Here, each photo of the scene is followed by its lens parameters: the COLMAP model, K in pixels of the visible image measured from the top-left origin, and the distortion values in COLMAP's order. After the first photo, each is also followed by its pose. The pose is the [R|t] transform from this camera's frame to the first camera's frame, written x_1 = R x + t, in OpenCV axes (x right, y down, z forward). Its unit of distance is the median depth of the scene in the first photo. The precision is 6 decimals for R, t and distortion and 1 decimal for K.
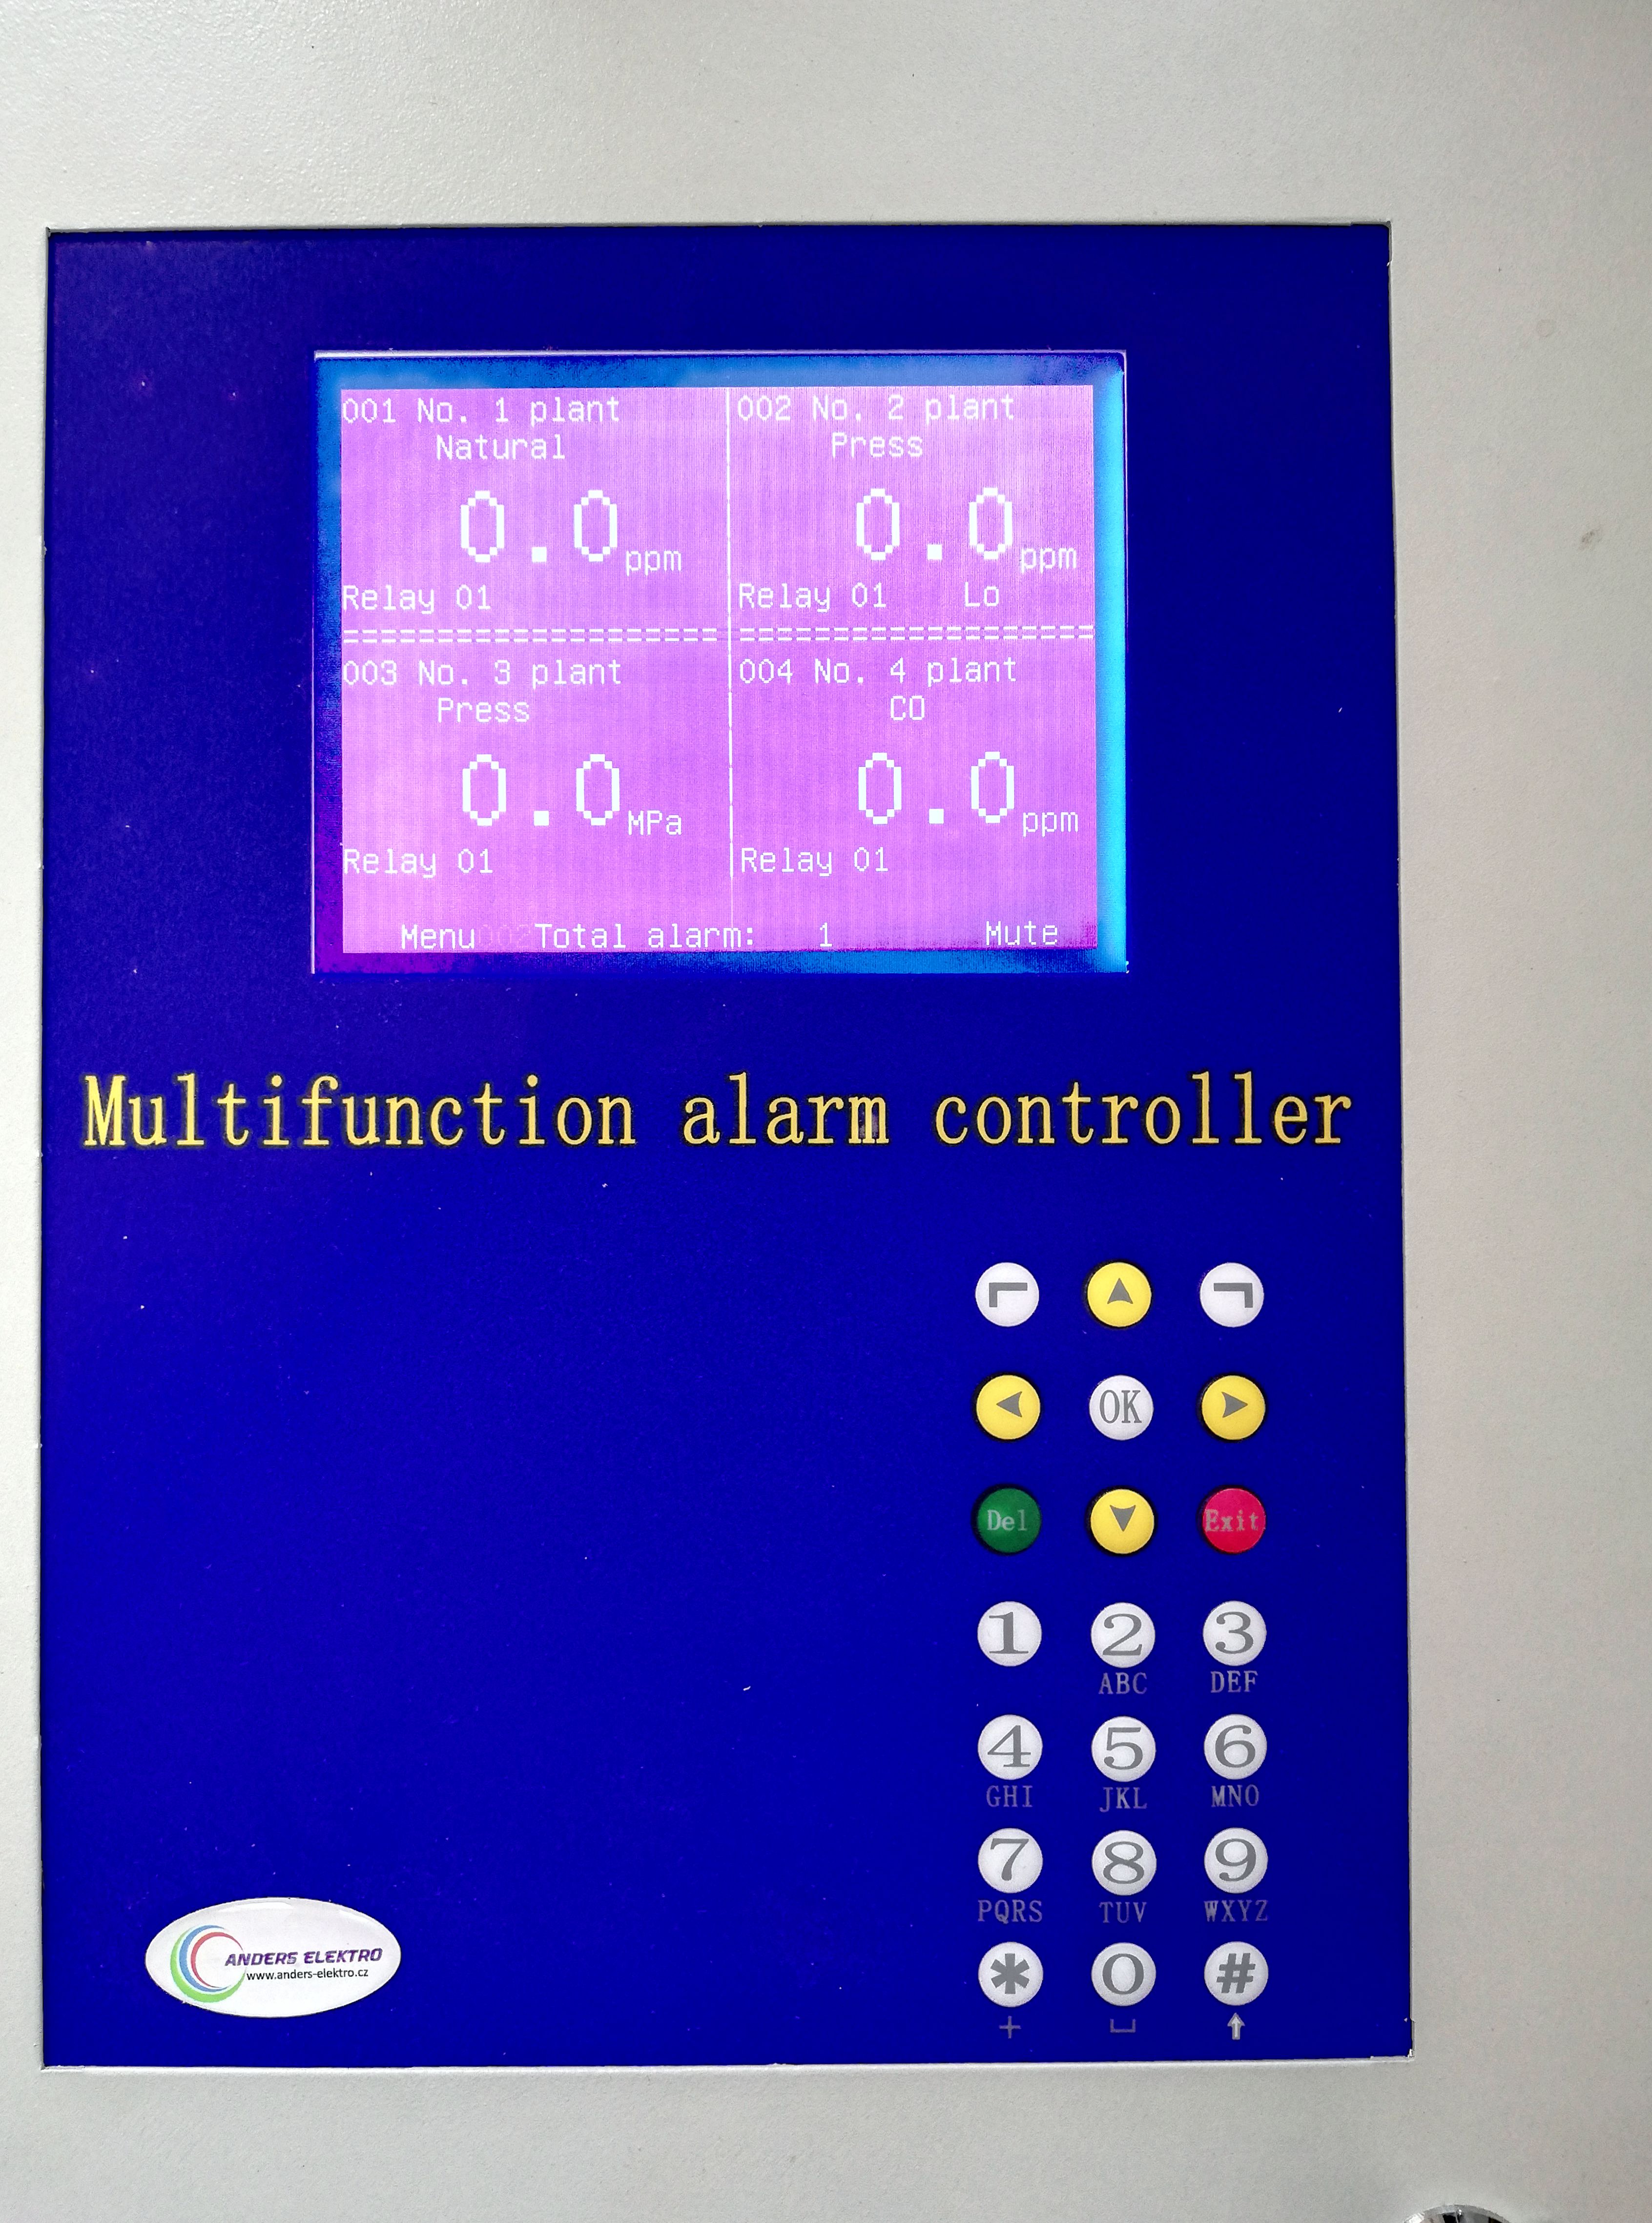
lens RADIAL K [[1669.6, 0, 834.4], [0, 1669.6, 1127.0], [0, 0, 1]] dist [-0.006750, -0.030042]
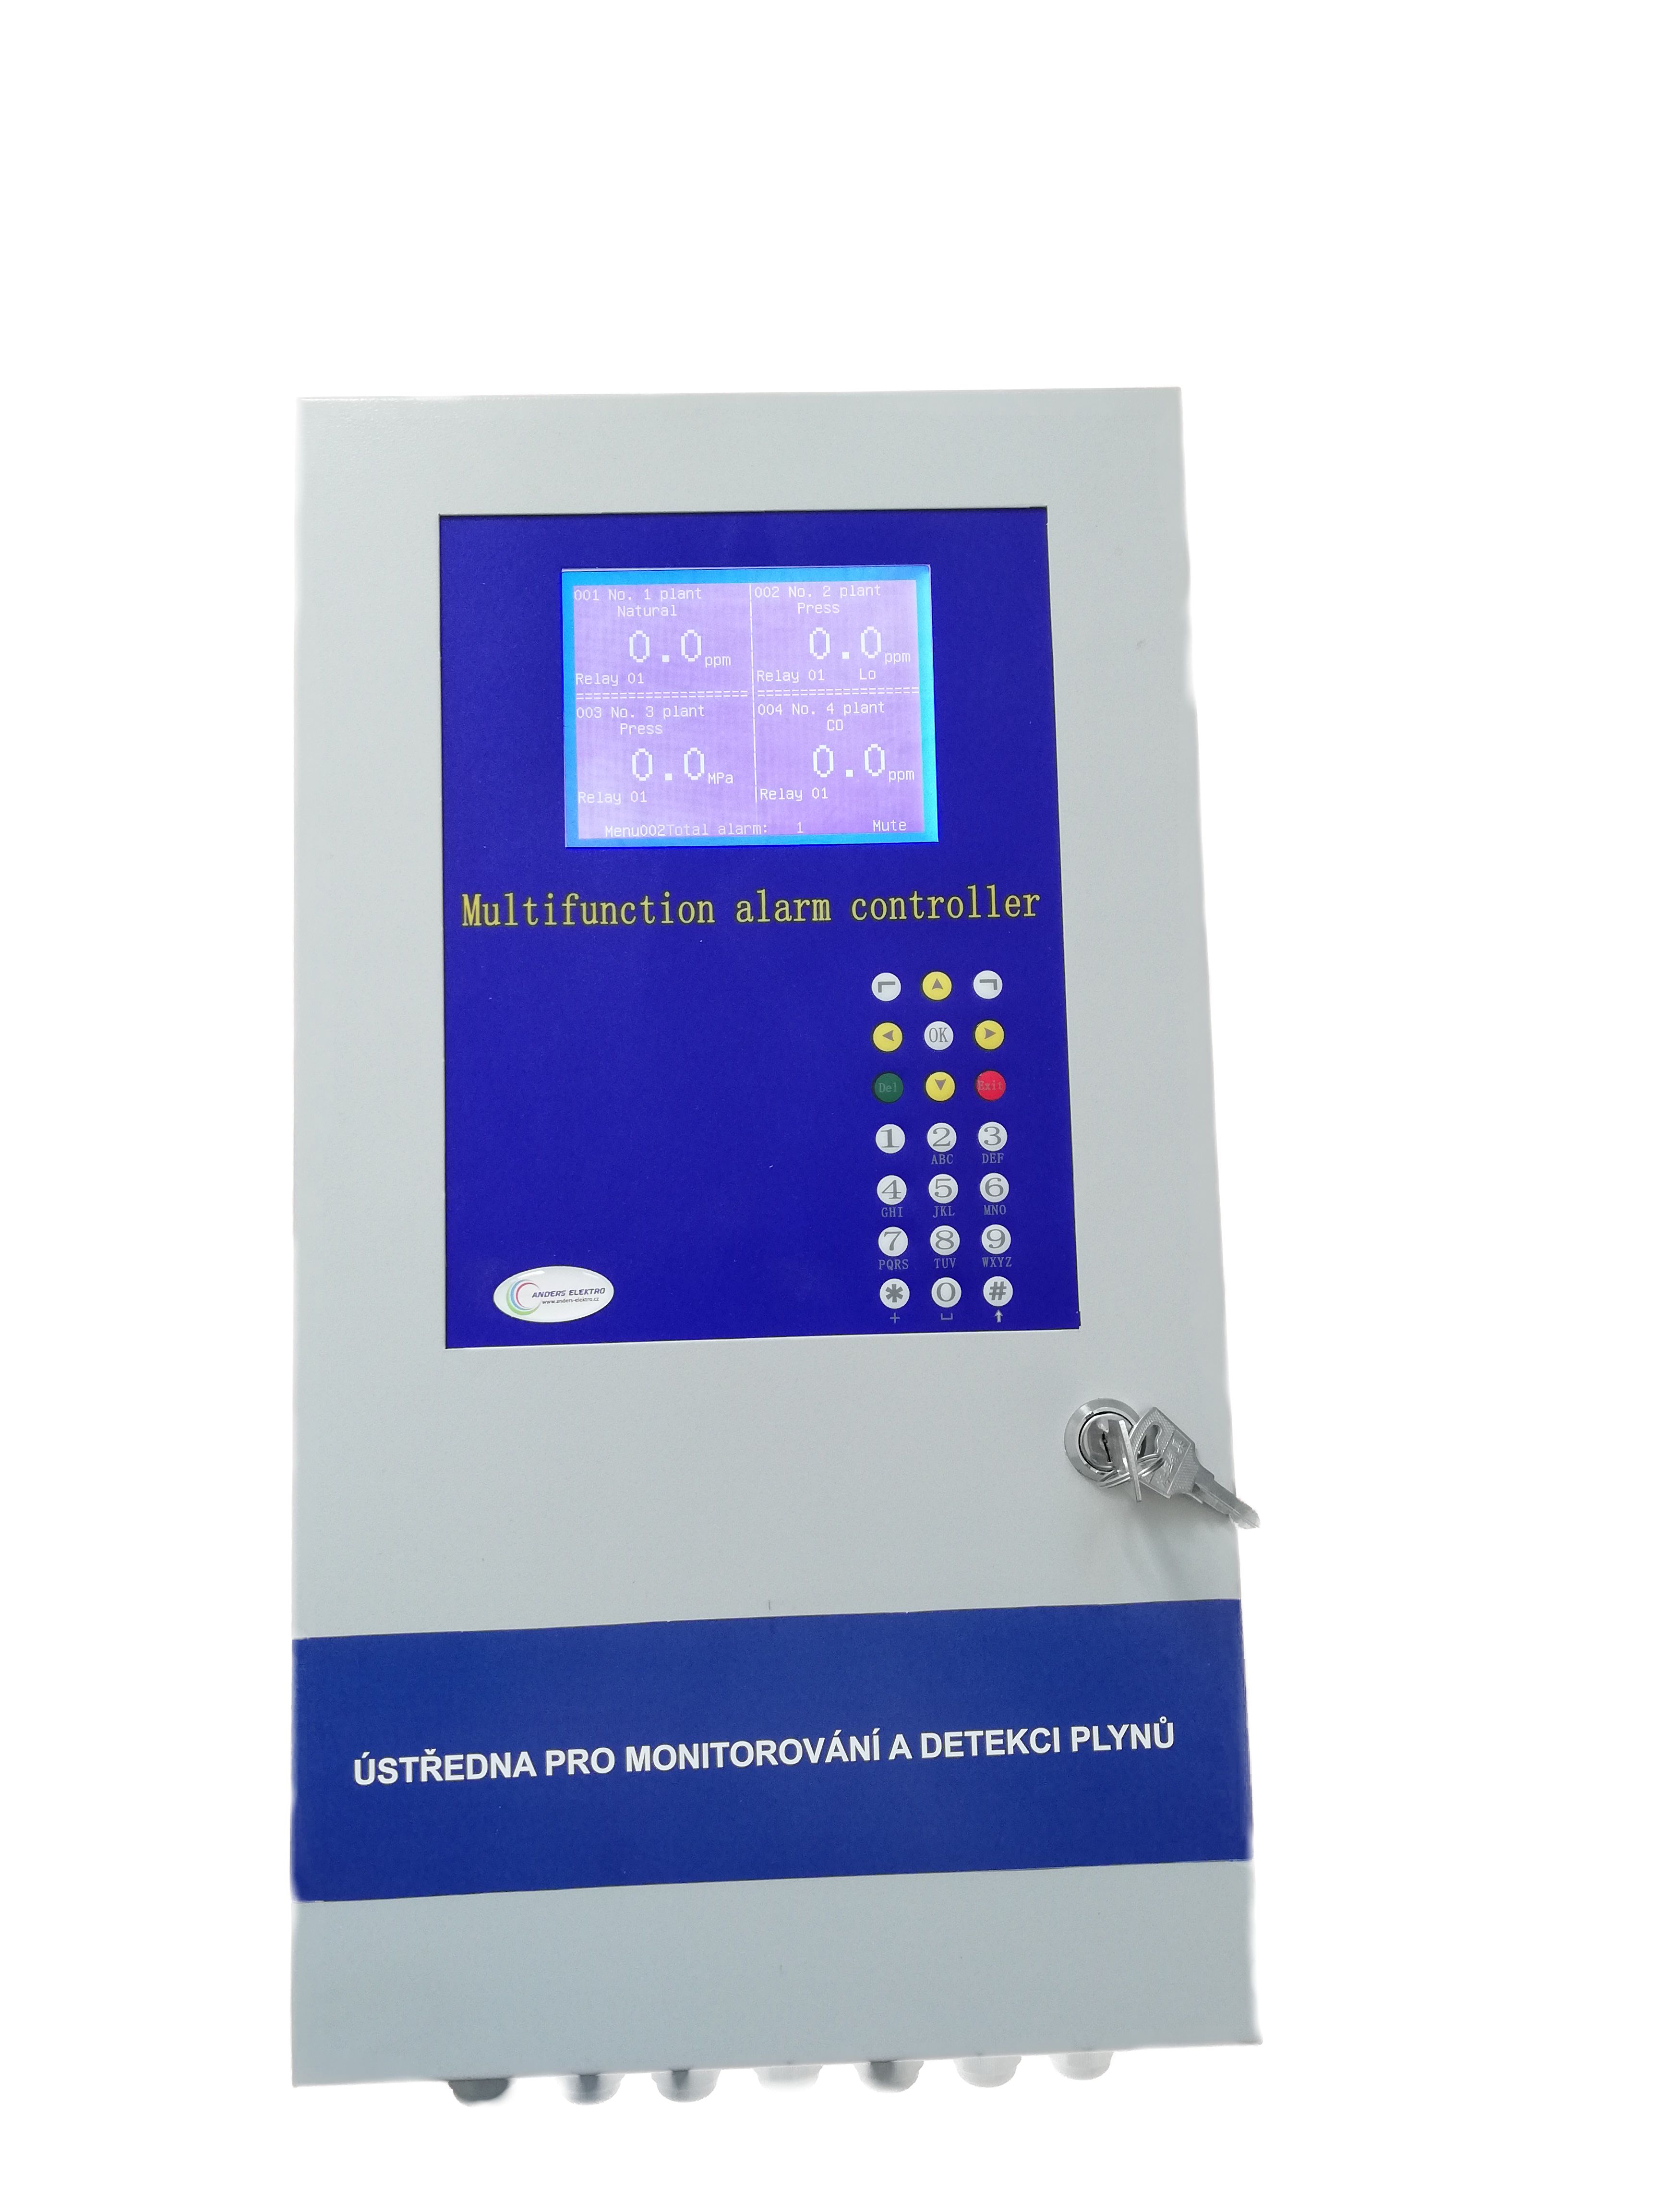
lens RADIAL K [[1661.3, 0, 829.3], [0, 1661.3, 1096.1], [0, 0, 1]] dist [-0.006750, -0.030042]
pose [[0.999475, -0.019228, 0.026062, -0.030318], [0.020978, 0.997421, -0.068632, 0.390153], [-0.024675, 0.069142, 0.997302, -1.159545]]
